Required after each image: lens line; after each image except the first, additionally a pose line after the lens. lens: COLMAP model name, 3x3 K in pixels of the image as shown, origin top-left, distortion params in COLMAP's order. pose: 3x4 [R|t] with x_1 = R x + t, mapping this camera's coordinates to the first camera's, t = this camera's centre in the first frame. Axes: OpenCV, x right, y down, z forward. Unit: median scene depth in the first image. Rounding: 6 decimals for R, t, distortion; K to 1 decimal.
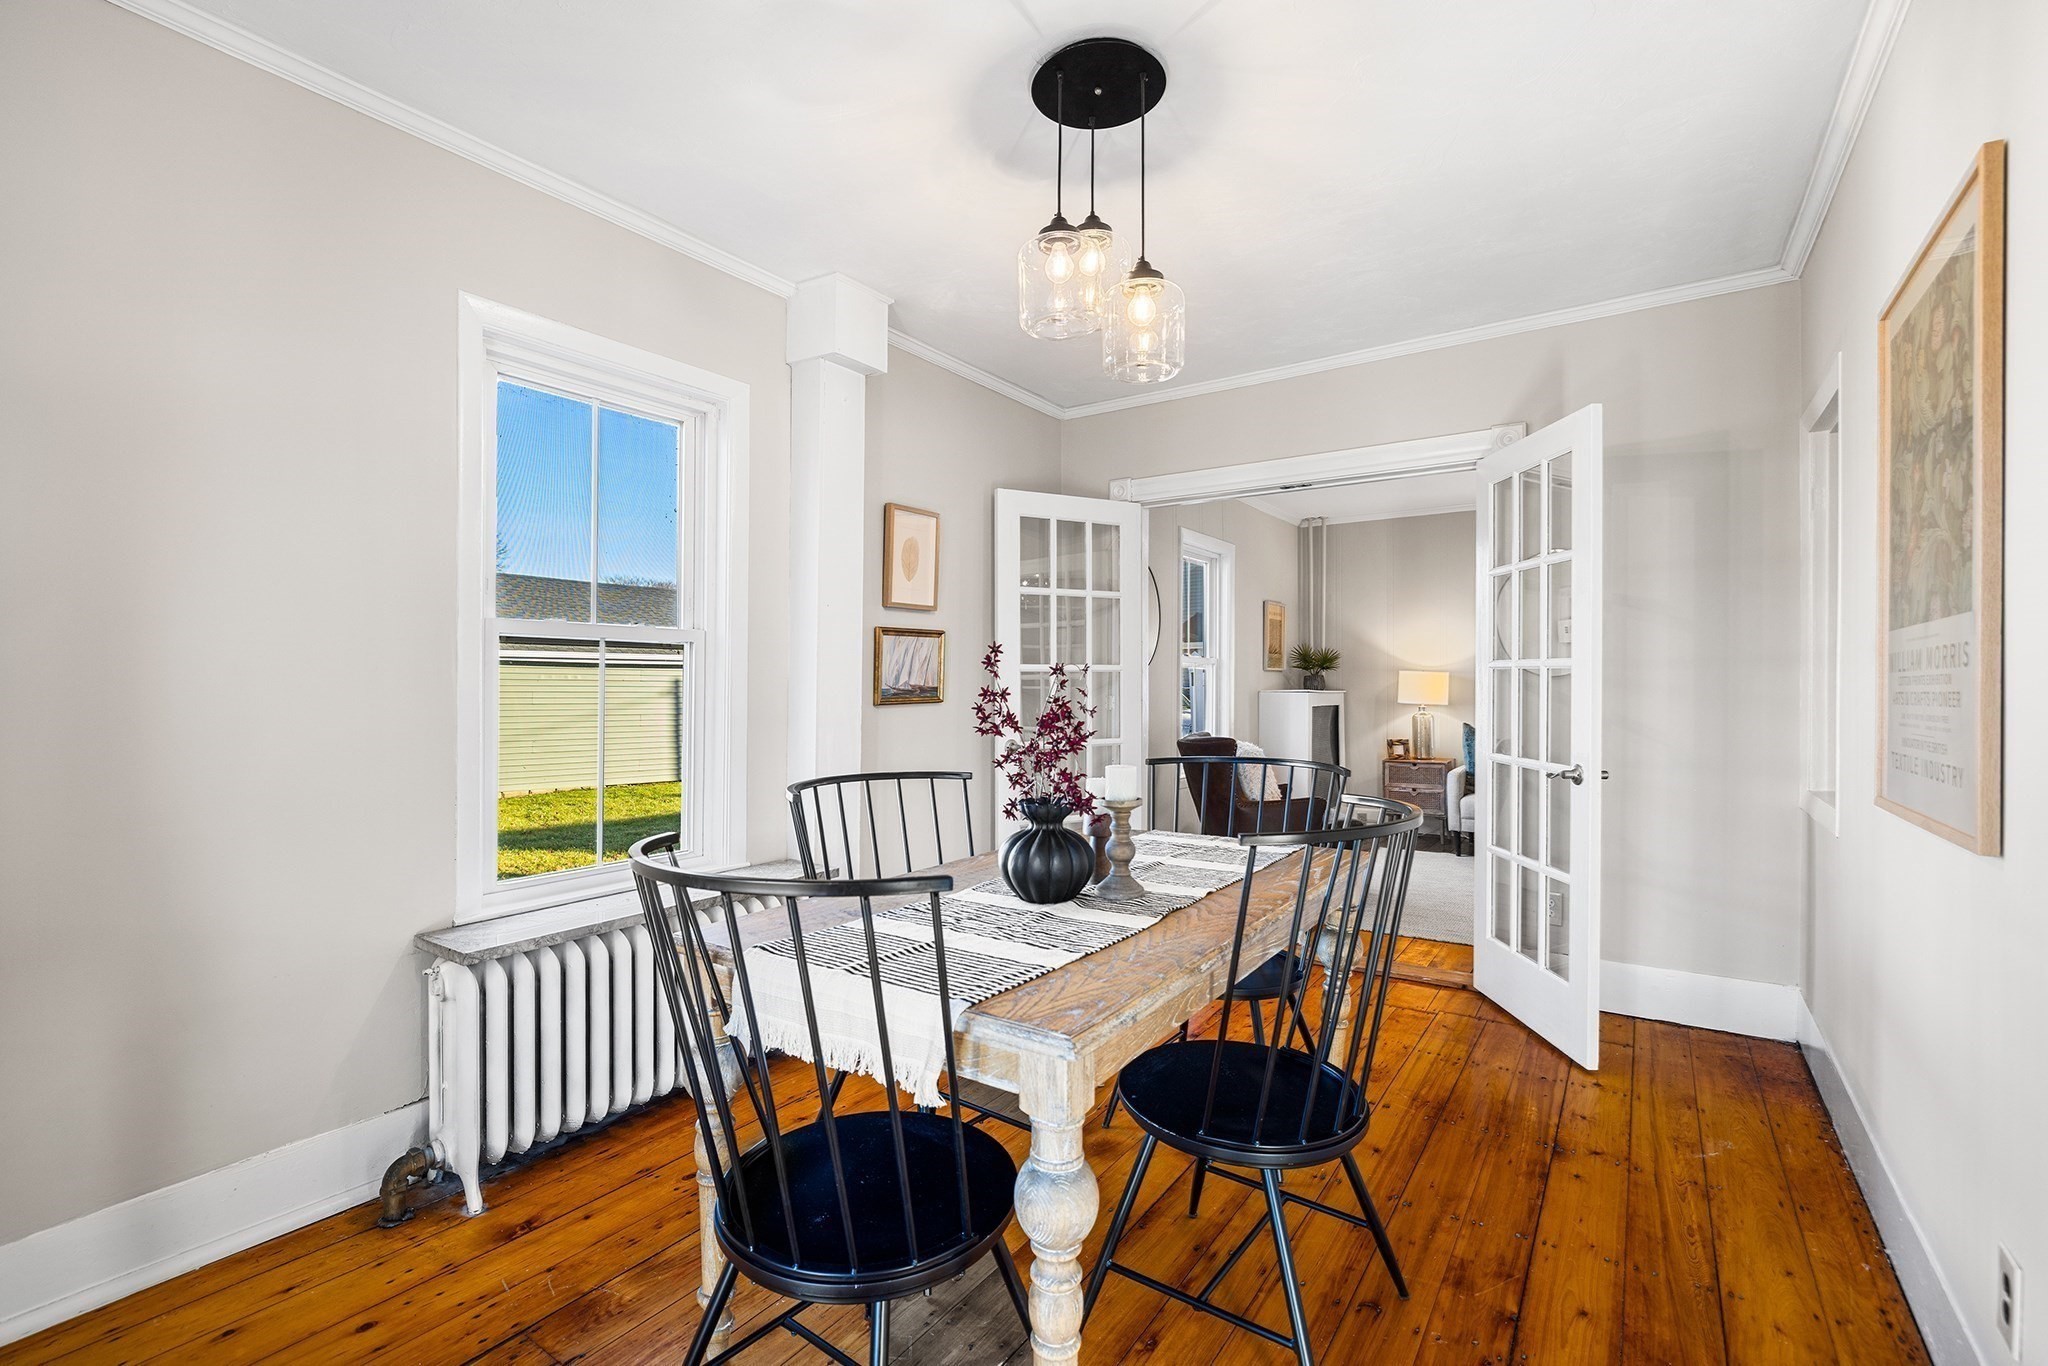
lens RADIAL K [[908.0, 0, 1020.4], [0, 908.0, 683.3], [0, 0, 1]] dist [-0.000030, -0.000001]
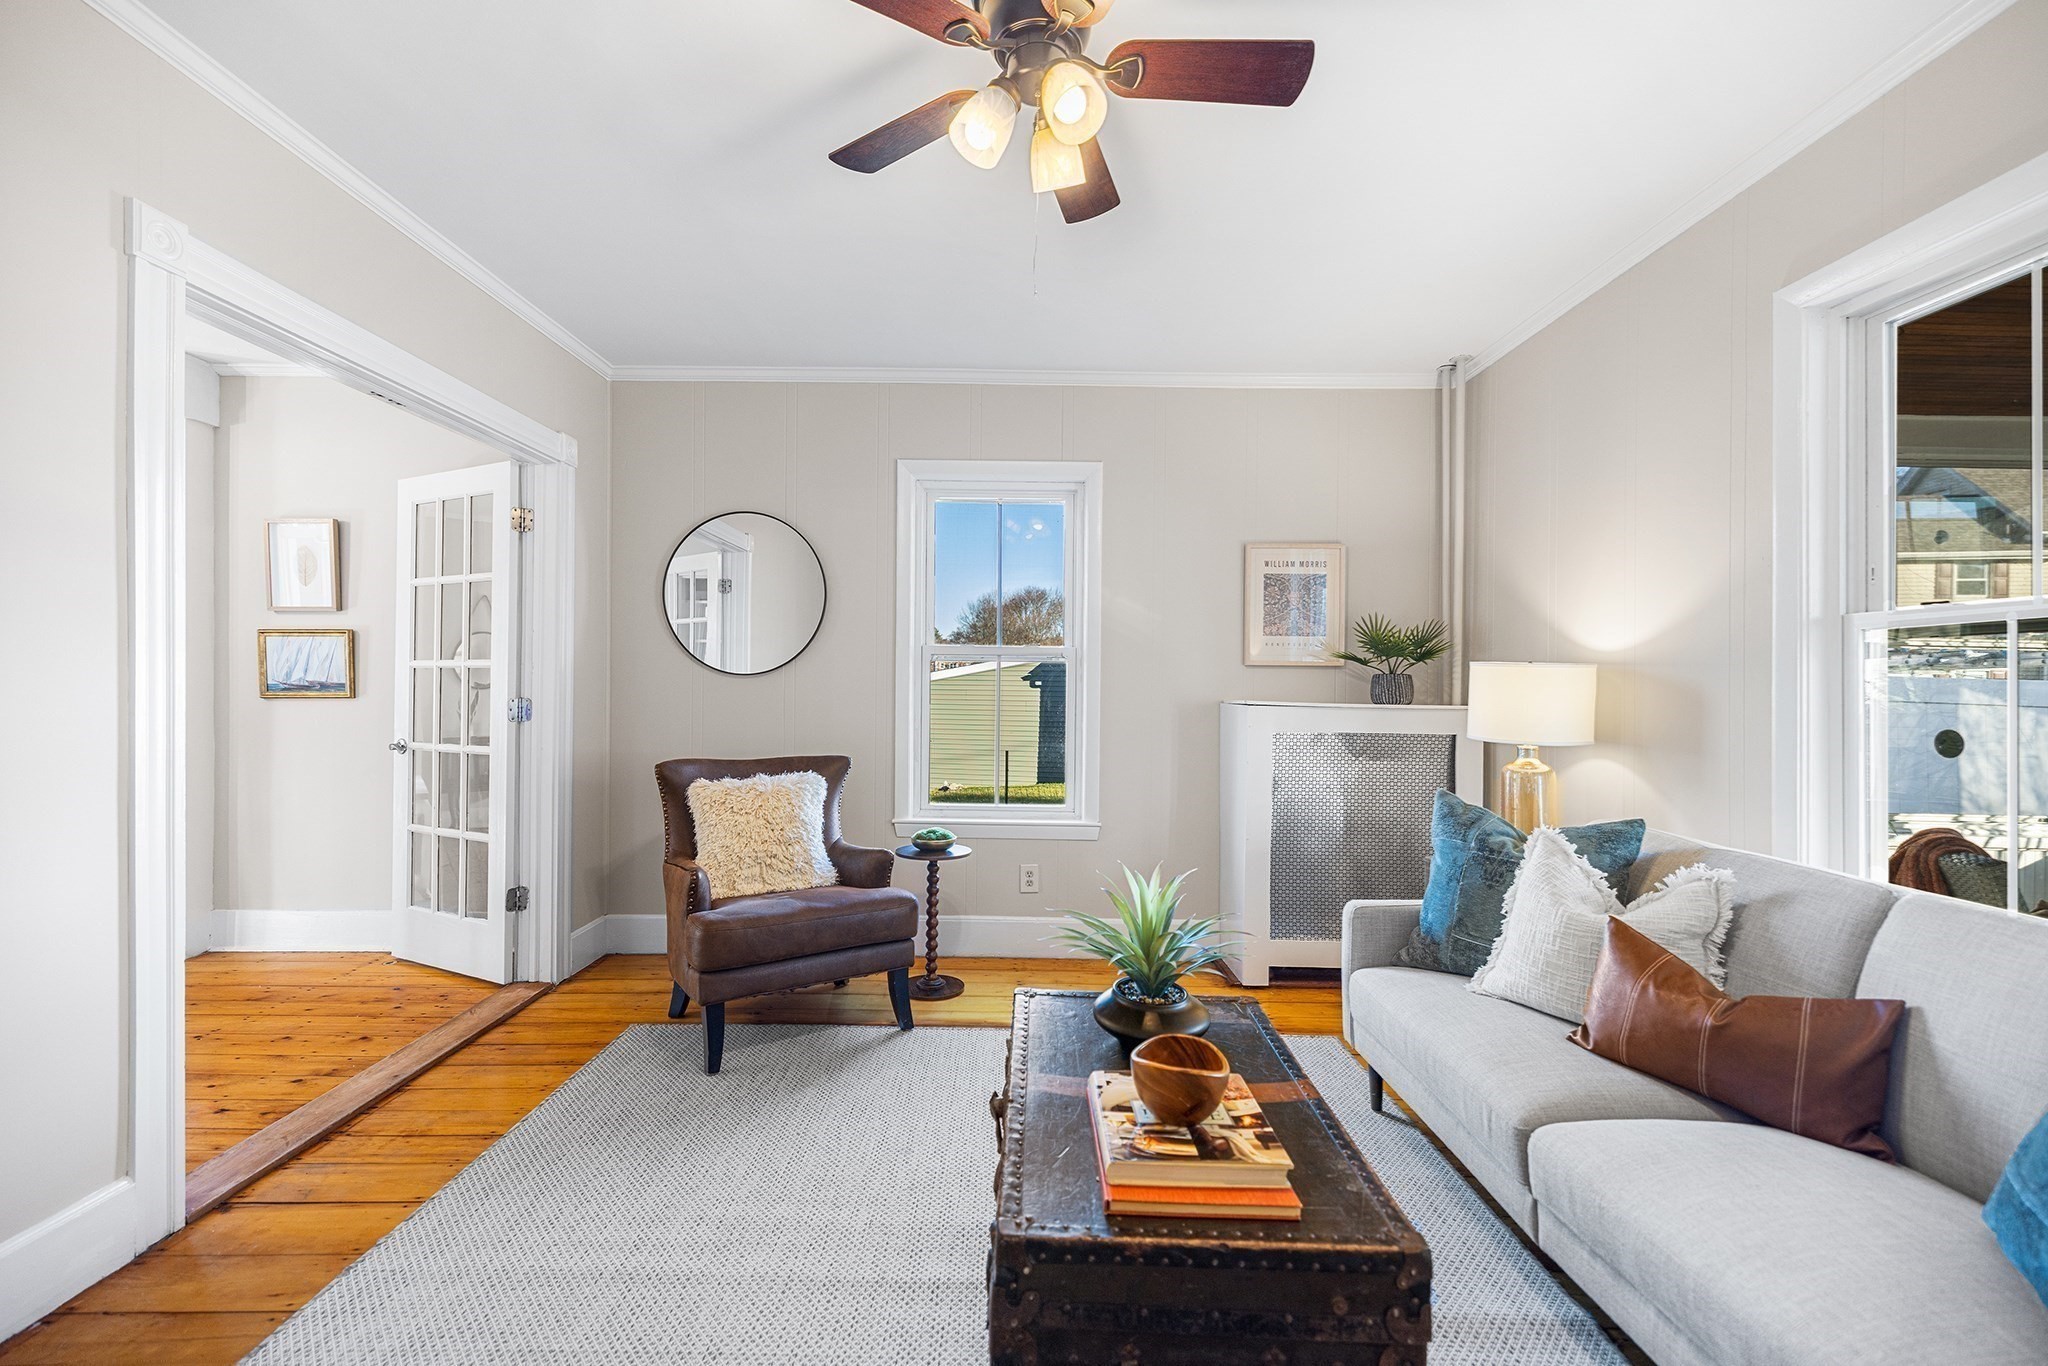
lens RADIAL K [[866.3, 0, 1024.1], [0, 866.3, 683.8], [0, 0, 1]] dist [0.000682, 0.000012]
pose [[0.570461, 0.004274, -0.821314, 0.625680], [-0.009250, 0.999956, -0.001220, -0.000875], [0.821273, 0.008293, 0.570475, 0.574179]]
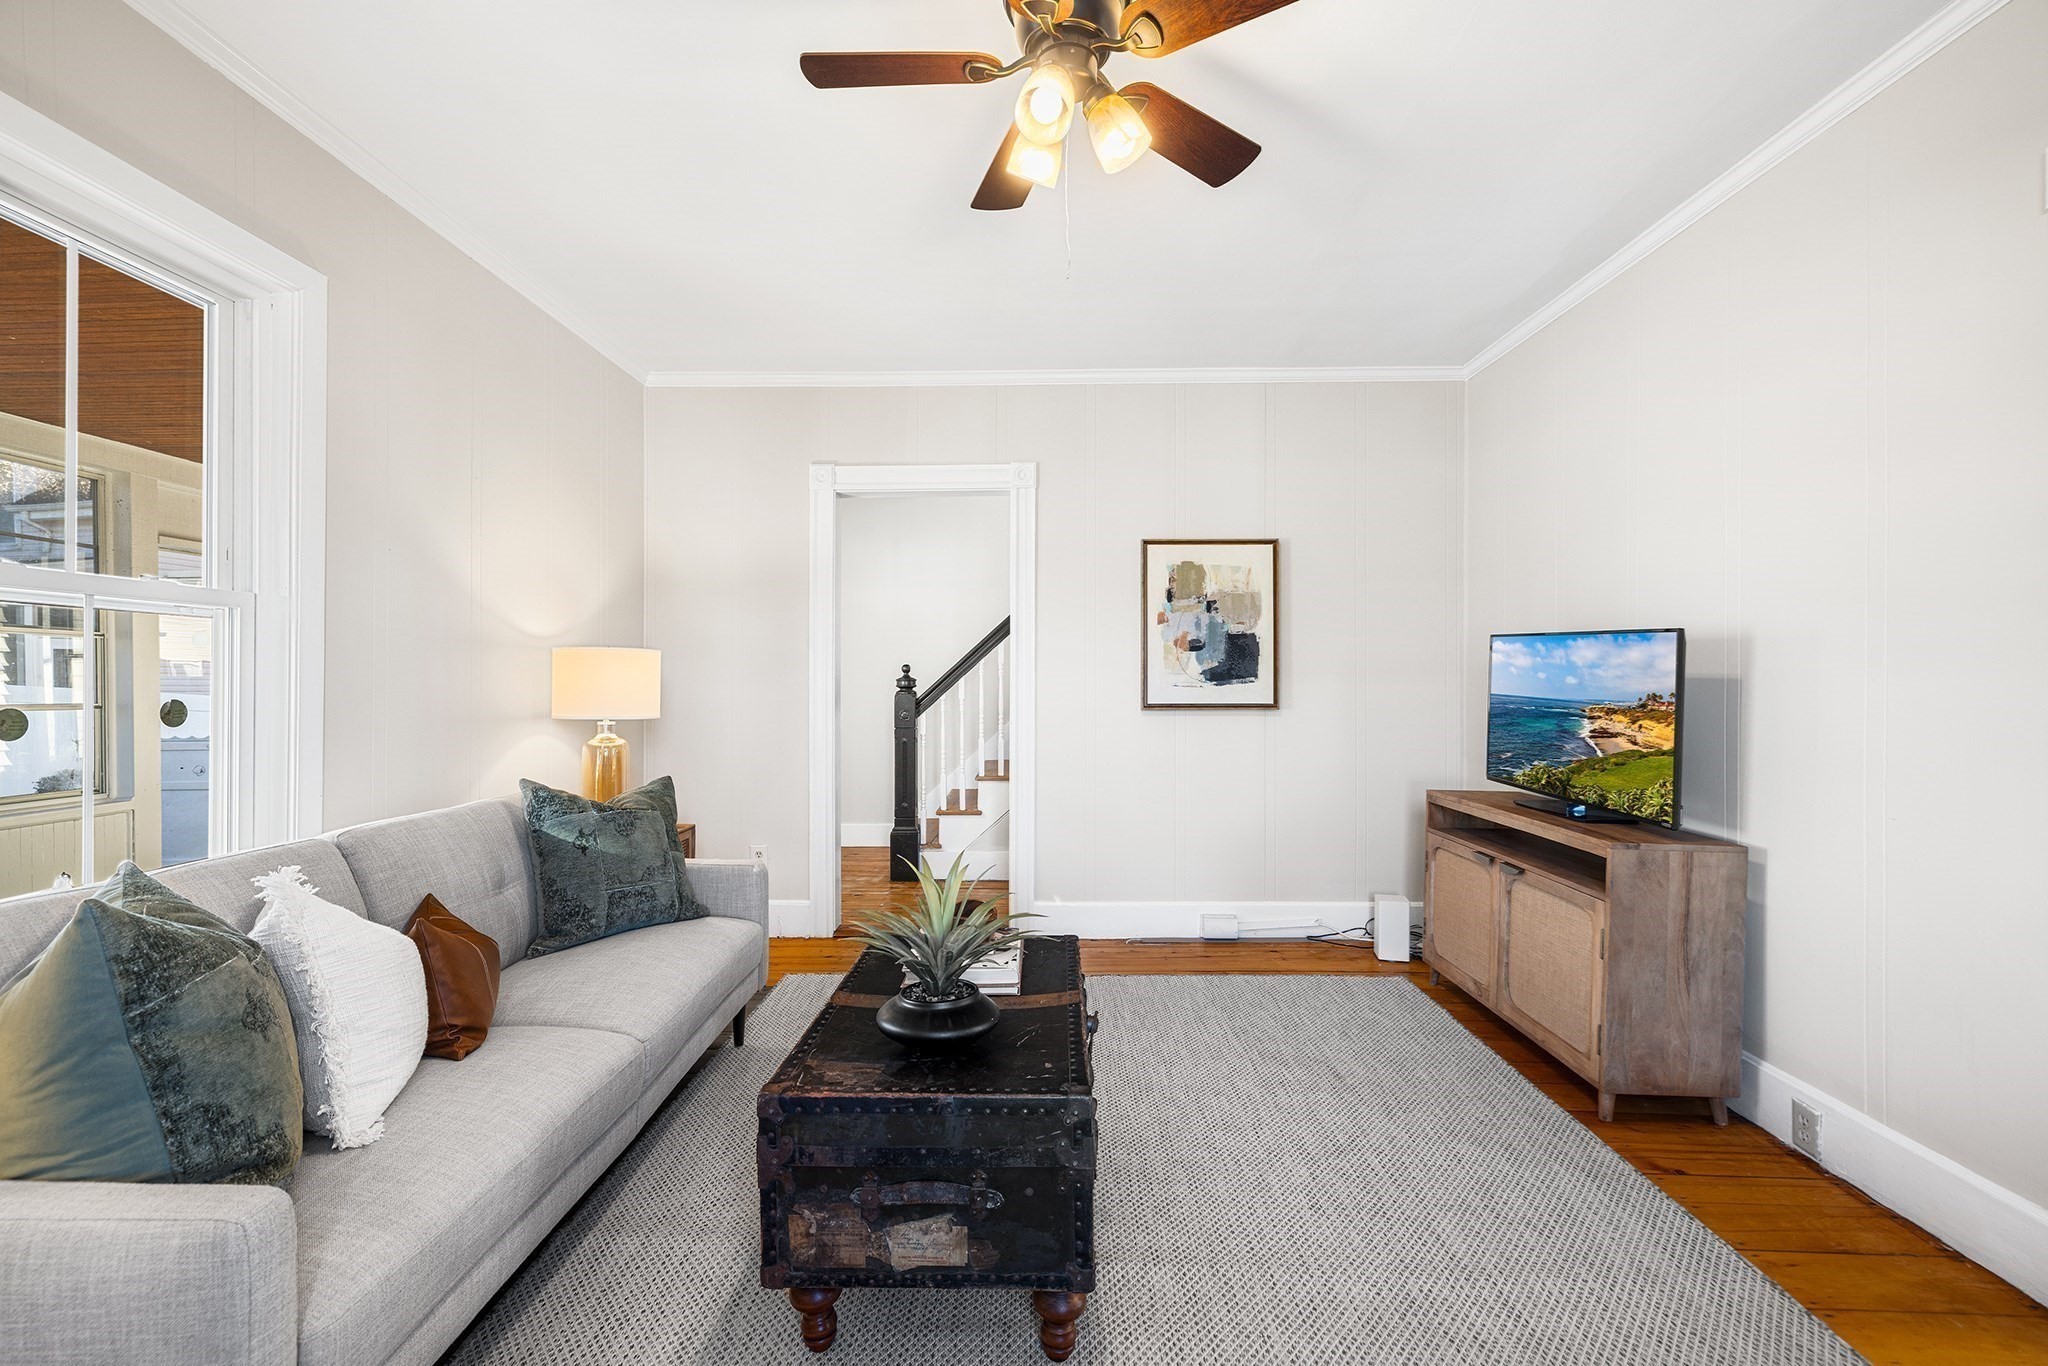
lens RADIAL K [[866.3, 0, 1023.4], [0, 866.3, 682.9], [0, 0, 1]] dist [0.000682, 0.000012]
pose [[-0.546891, 0.002774, 0.837199, 0.236624], [0.002026, 0.999996, -0.001990, 0.003219], [-0.837201, 0.000608, -0.546895, 0.852899]]
